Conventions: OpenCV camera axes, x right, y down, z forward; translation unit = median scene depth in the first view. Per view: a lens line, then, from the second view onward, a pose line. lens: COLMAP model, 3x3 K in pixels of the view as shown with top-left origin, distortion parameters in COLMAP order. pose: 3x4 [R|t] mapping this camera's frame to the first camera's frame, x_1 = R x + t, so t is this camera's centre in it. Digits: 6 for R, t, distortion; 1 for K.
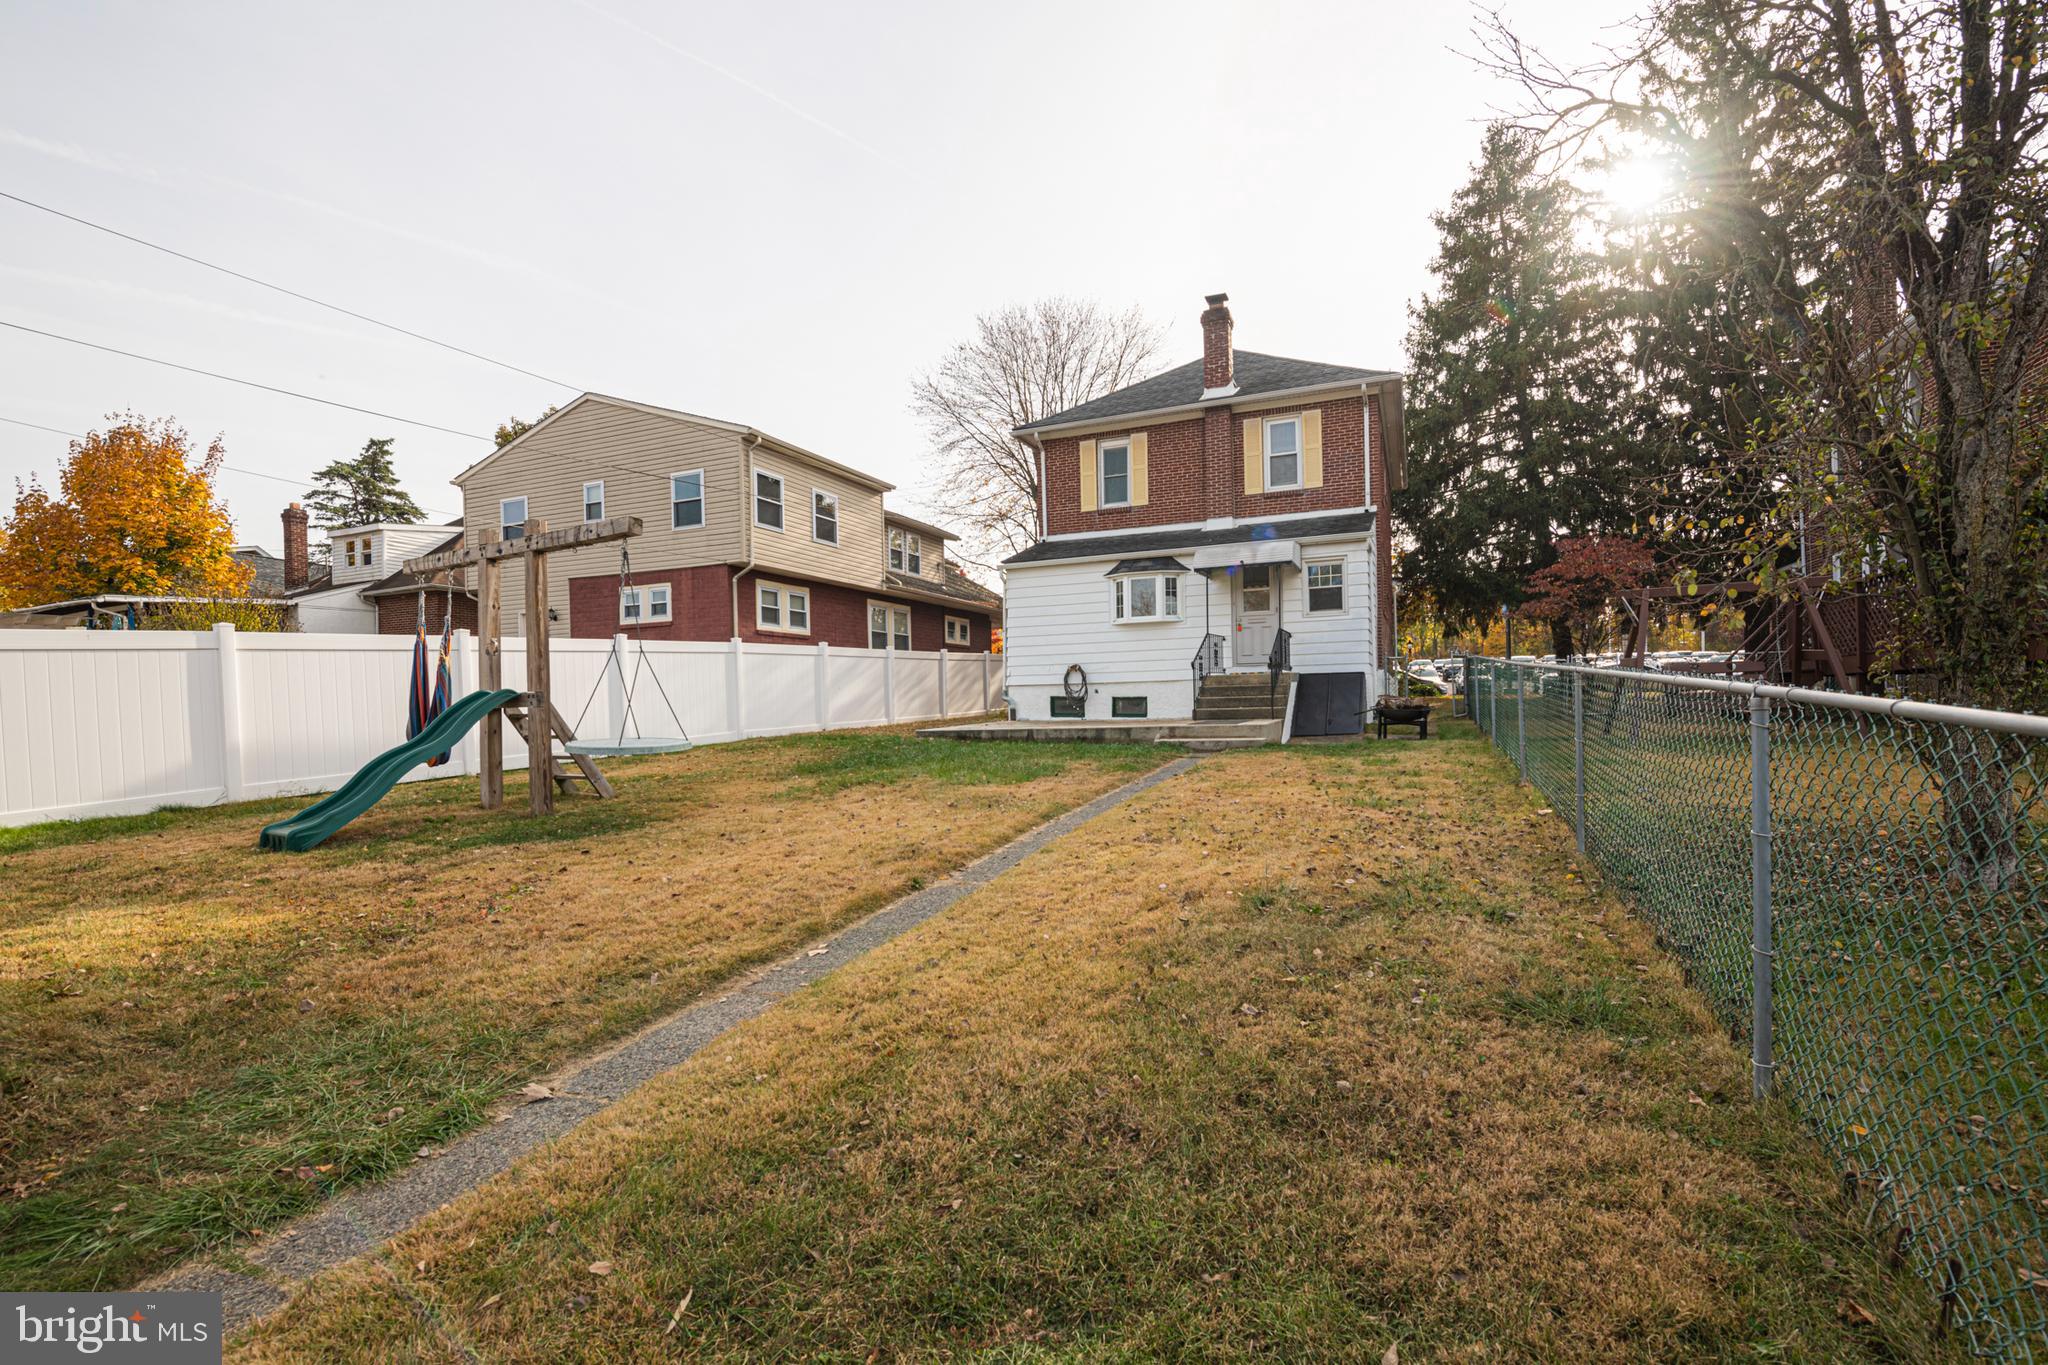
lens RADIAL K [[807.0, 0, 1013.0], [0, 807.0, 683.9], [0, 0, 1]] dist [0.001565, -0.000464]
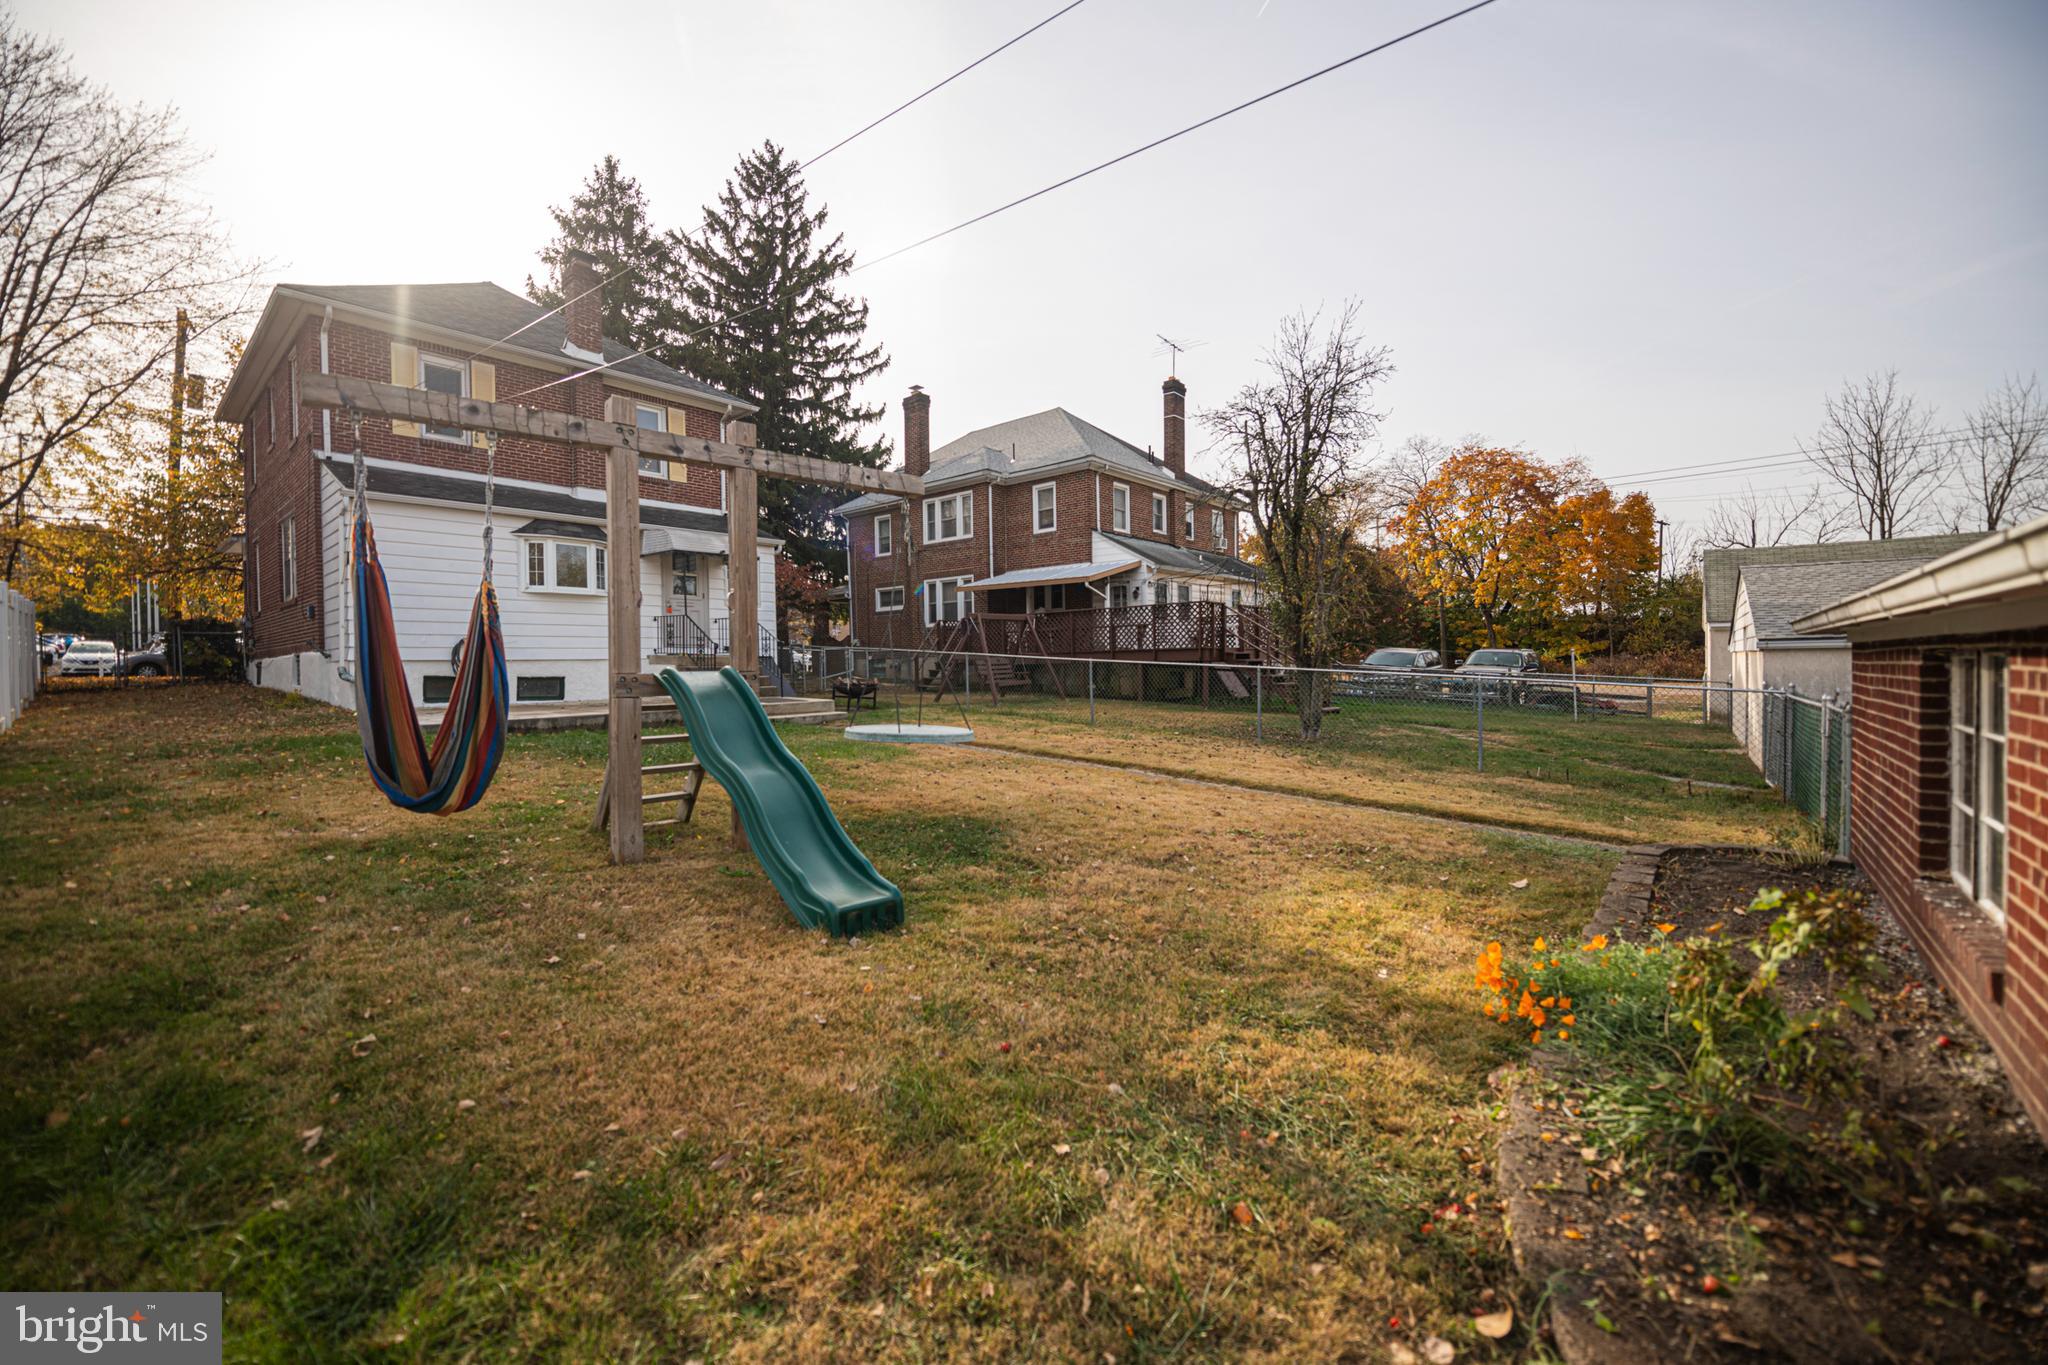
lens RADIAL K [[798.5, 0, 998.0], [0, 798.5, 682.7], [0, 0, 1]] dist [-0.001888, -0.000213]
pose [[0.318267, -0.007247, 0.947973, -0.480967], [-0.018068, 0.999743, 0.013709, 0.001828], [-0.947829, -0.021491, 0.318054, 0.237470]]
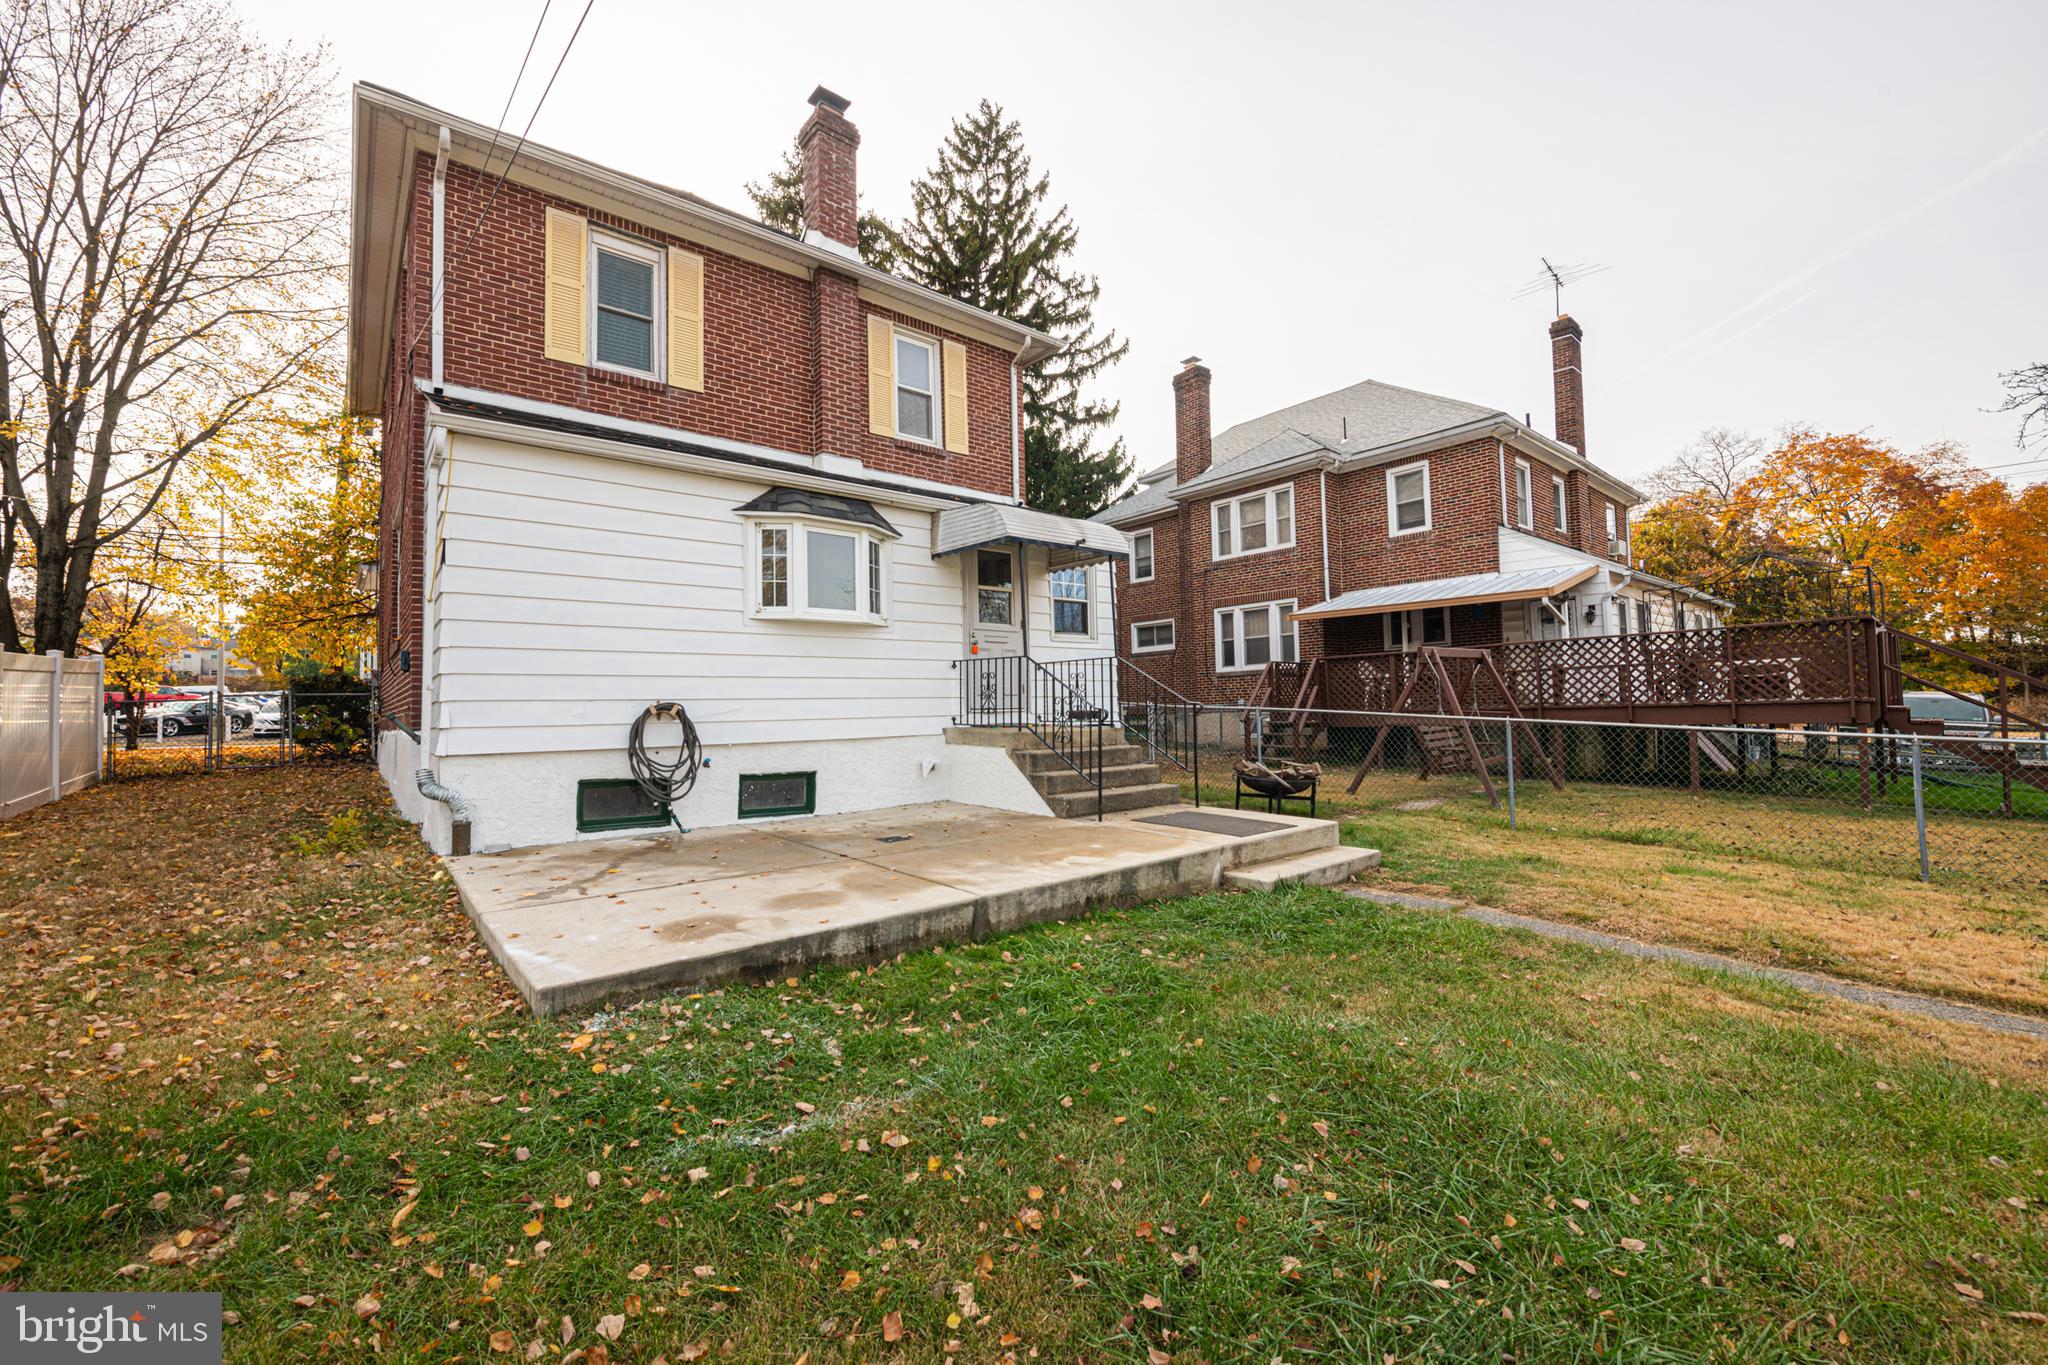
lens RADIAL K [[807.0, 0, 1013.0], [0, 807.0, 683.9], [0, 0, 1]] dist [0.001565, -0.000464]
pose [[0.463922, 0.039643, 0.884989, -0.200638], [-0.010692, 0.999176, -0.039153, -0.017717], [-0.885812, 0.008701, 0.463964, 0.608178]]
